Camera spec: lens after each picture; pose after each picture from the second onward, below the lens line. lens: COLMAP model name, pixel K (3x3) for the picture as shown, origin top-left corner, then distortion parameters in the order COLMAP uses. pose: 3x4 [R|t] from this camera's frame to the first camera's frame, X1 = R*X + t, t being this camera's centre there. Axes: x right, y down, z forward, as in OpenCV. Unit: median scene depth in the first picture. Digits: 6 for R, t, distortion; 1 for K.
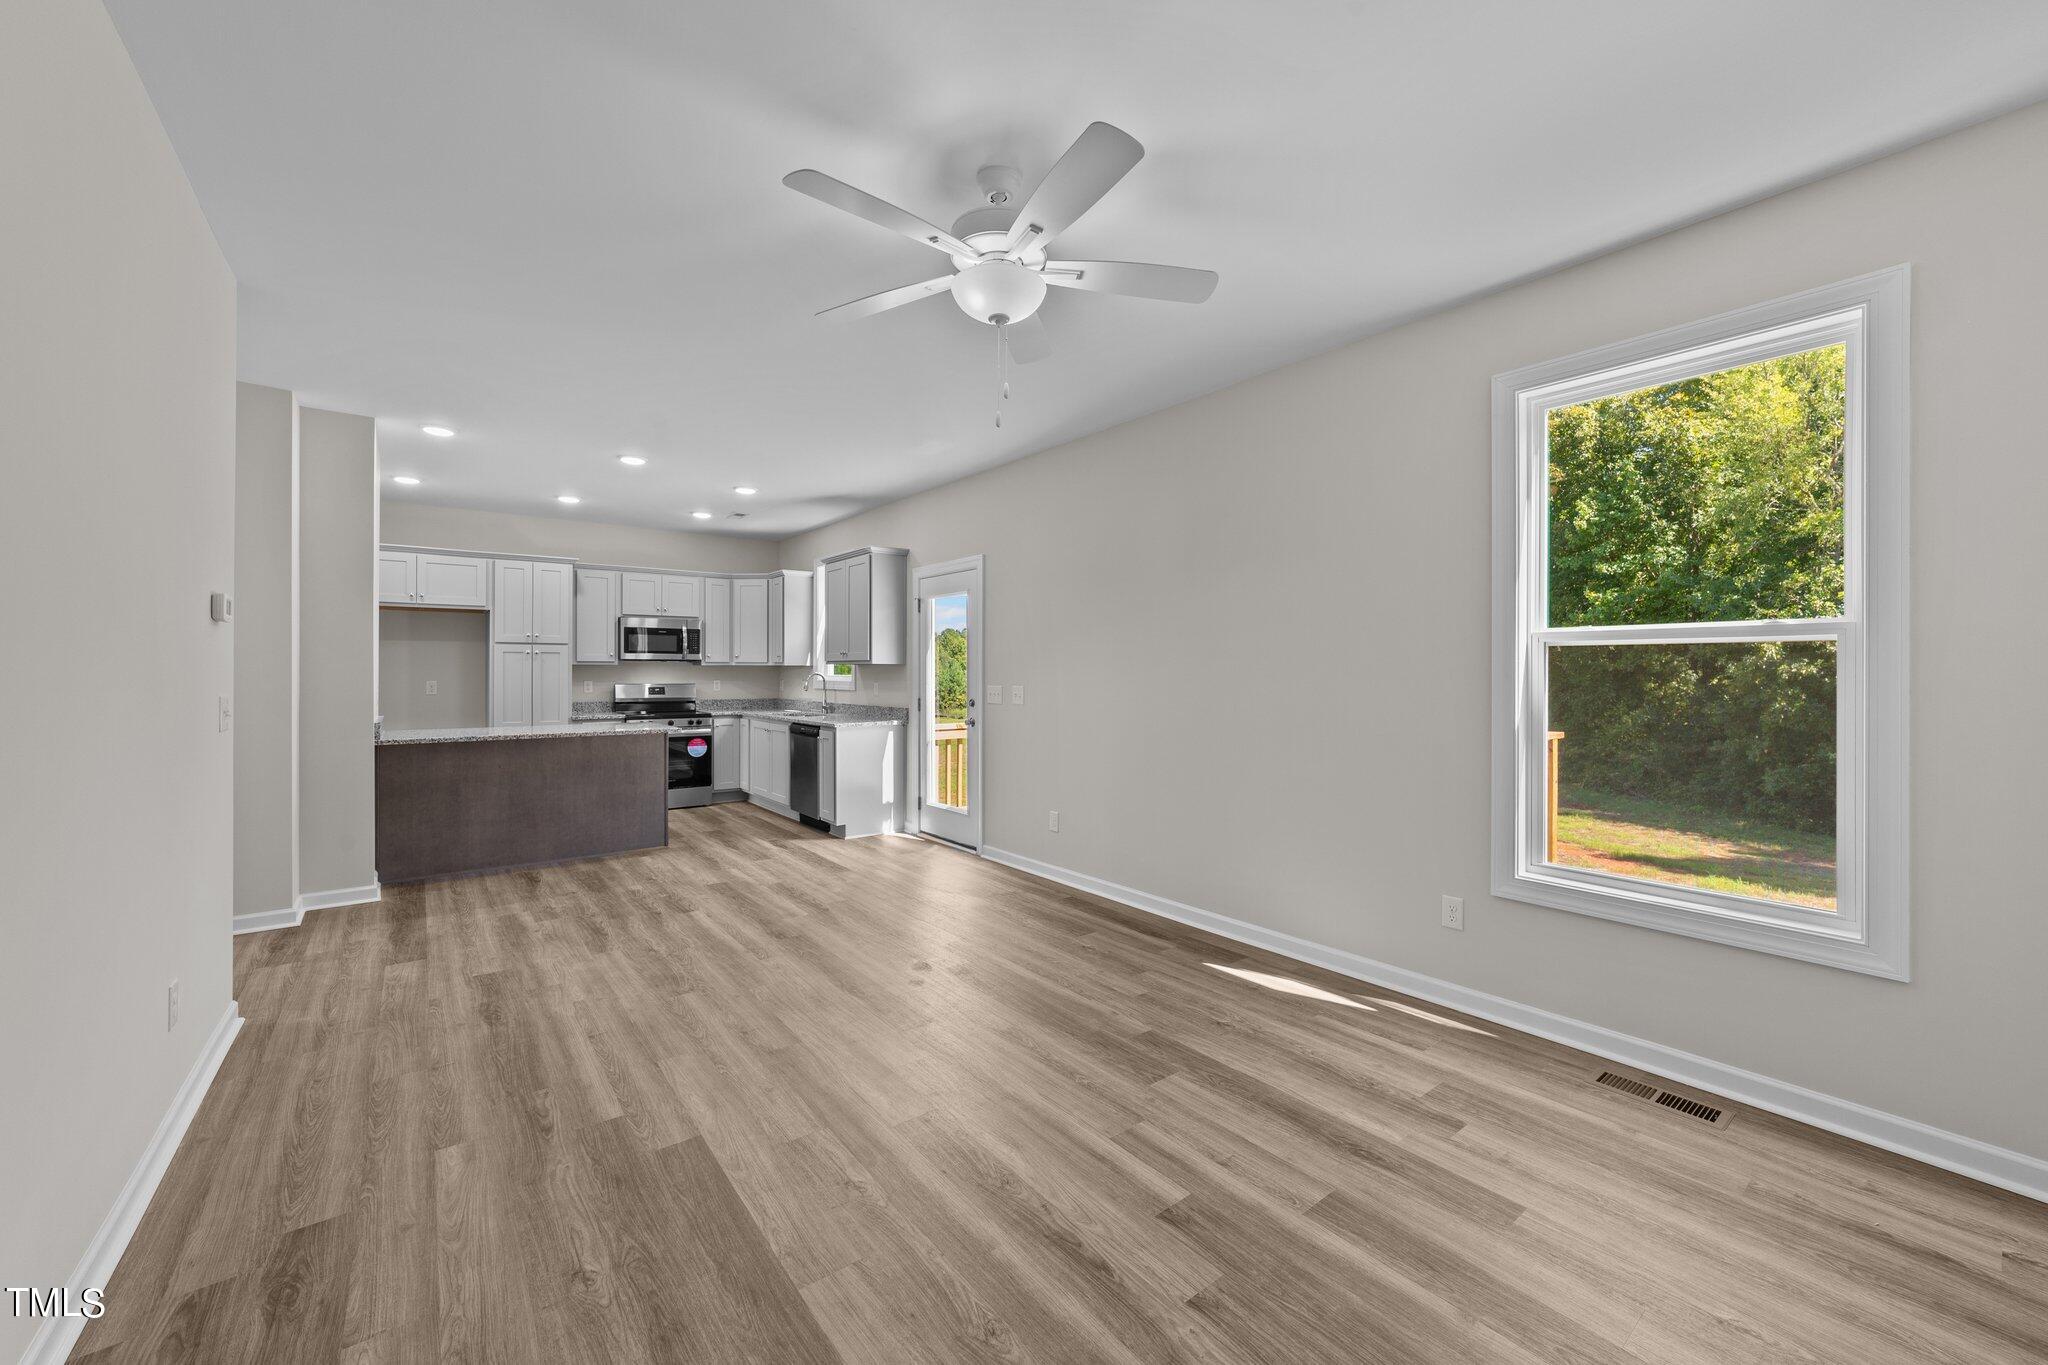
lens RADIAL K [[783.2, 0, 1036.4], [0, 783.2, 677.6], [0, 0, 1]] dist [-0.011812, 0.004186]
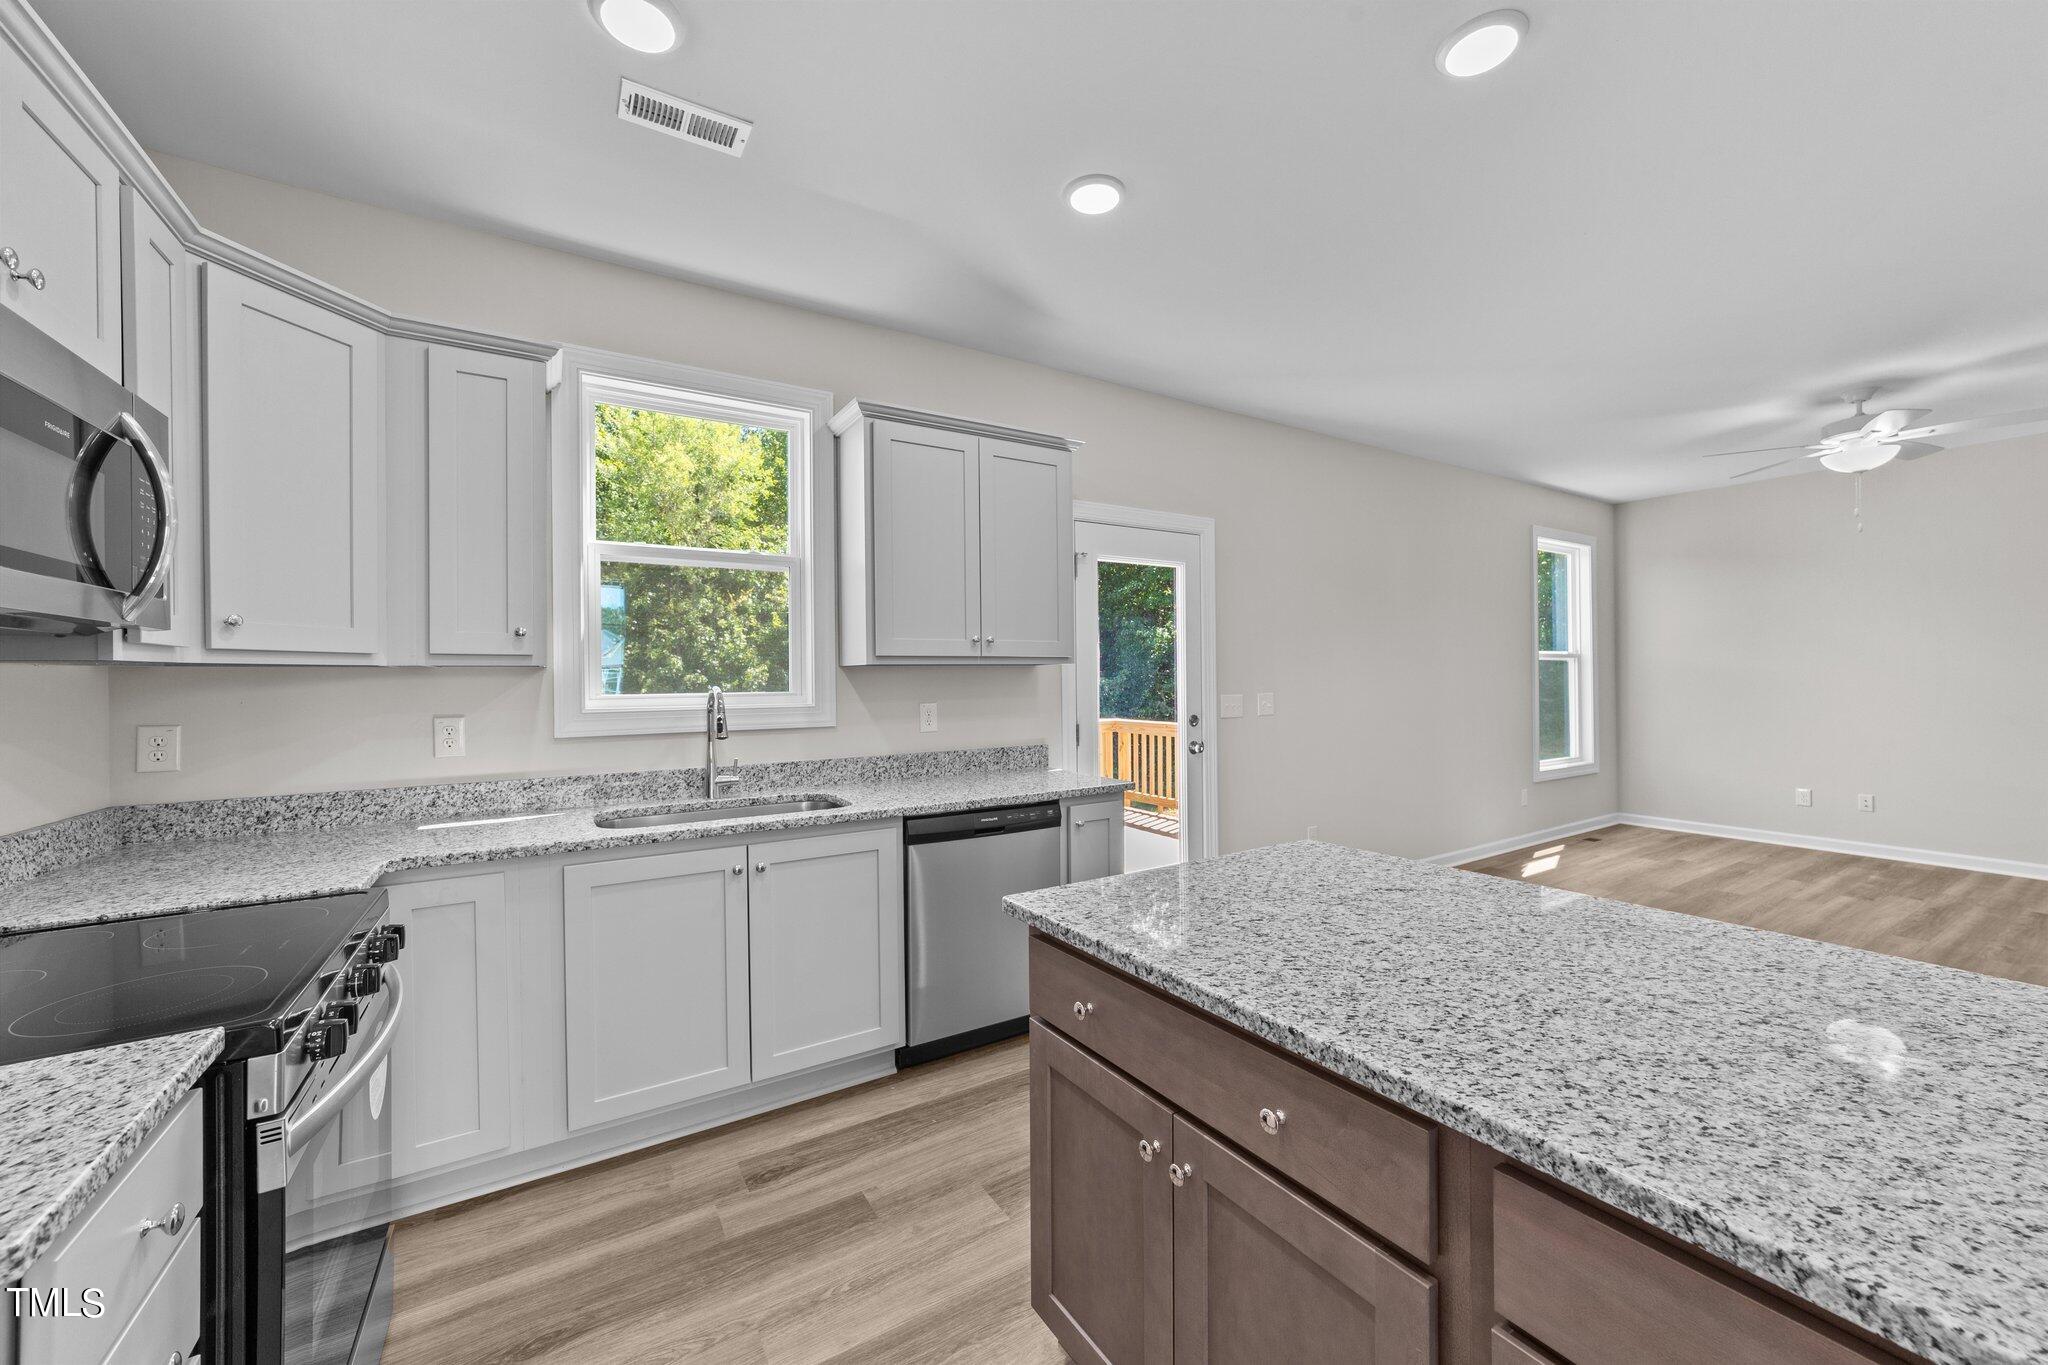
lens RADIAL K [[783.2, 0, 1030.3], [0, 783.2, 677.6], [0, 0, 1]] dist [-0.011812, 0.004186]
pose [[0.103705, -0.002014, 0.994606, -0.977729], [0.018275, 0.999833, 0.000119, -0.012270], [-0.994440, 0.018164, 0.103725, 1.291768]]
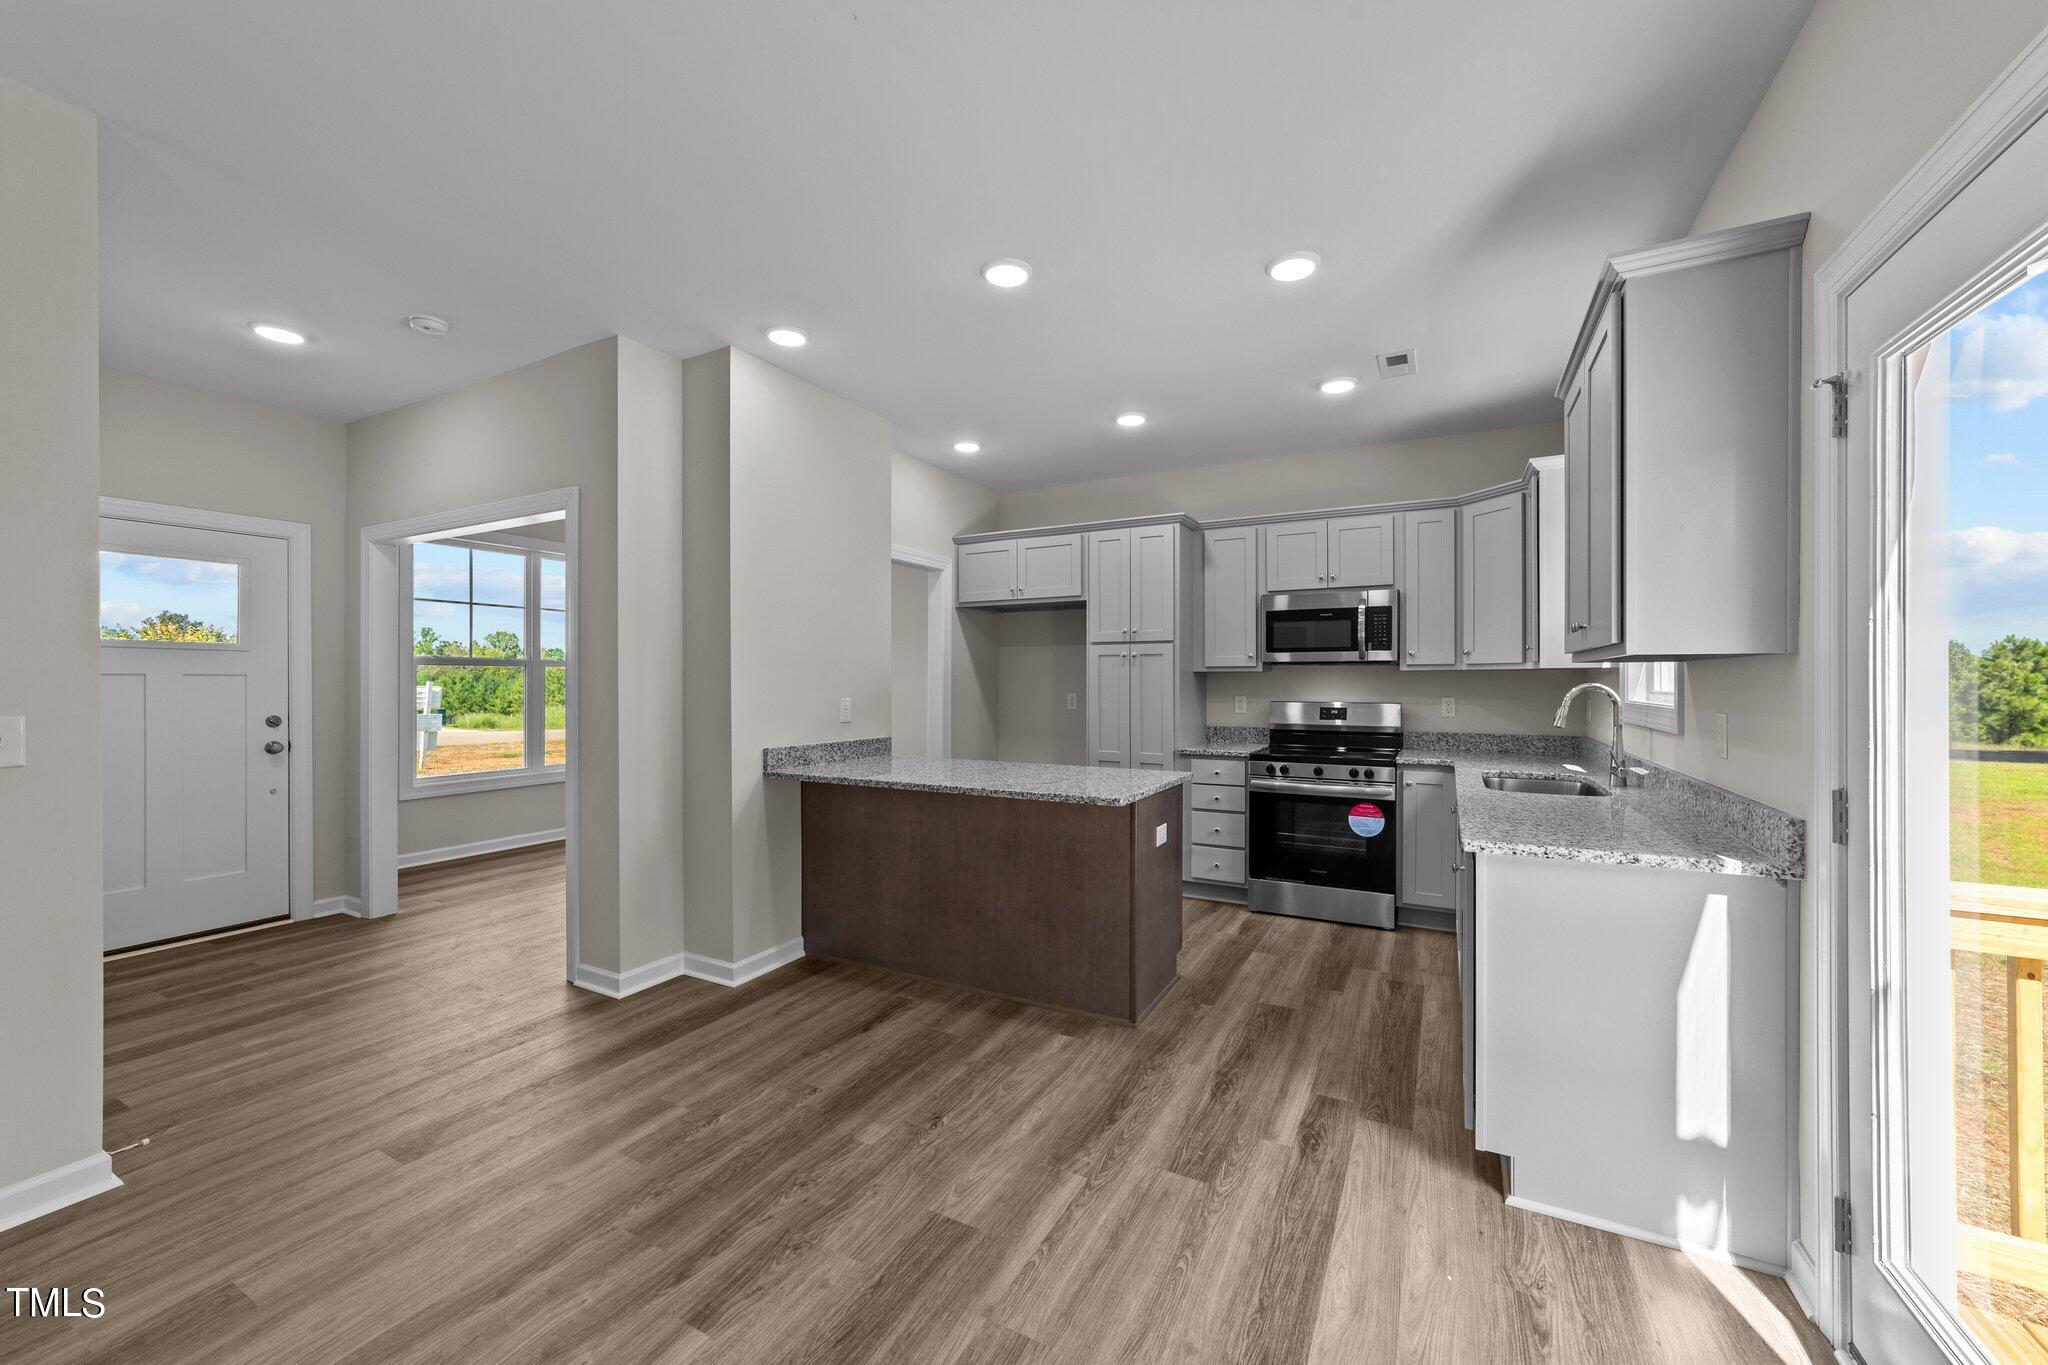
lens RADIAL K [[783.2, 0, 1024.9], [0, 783.2, 679.3], [0, 0, 1]] dist [-0.011812, 0.004186]
pose [[0.395600, -0.004689, -0.918411, -0.038122], [-0.006837, 0.999944, -0.008051, -0.005196], [0.918397, 0.009464, 0.395546, 0.894506]]
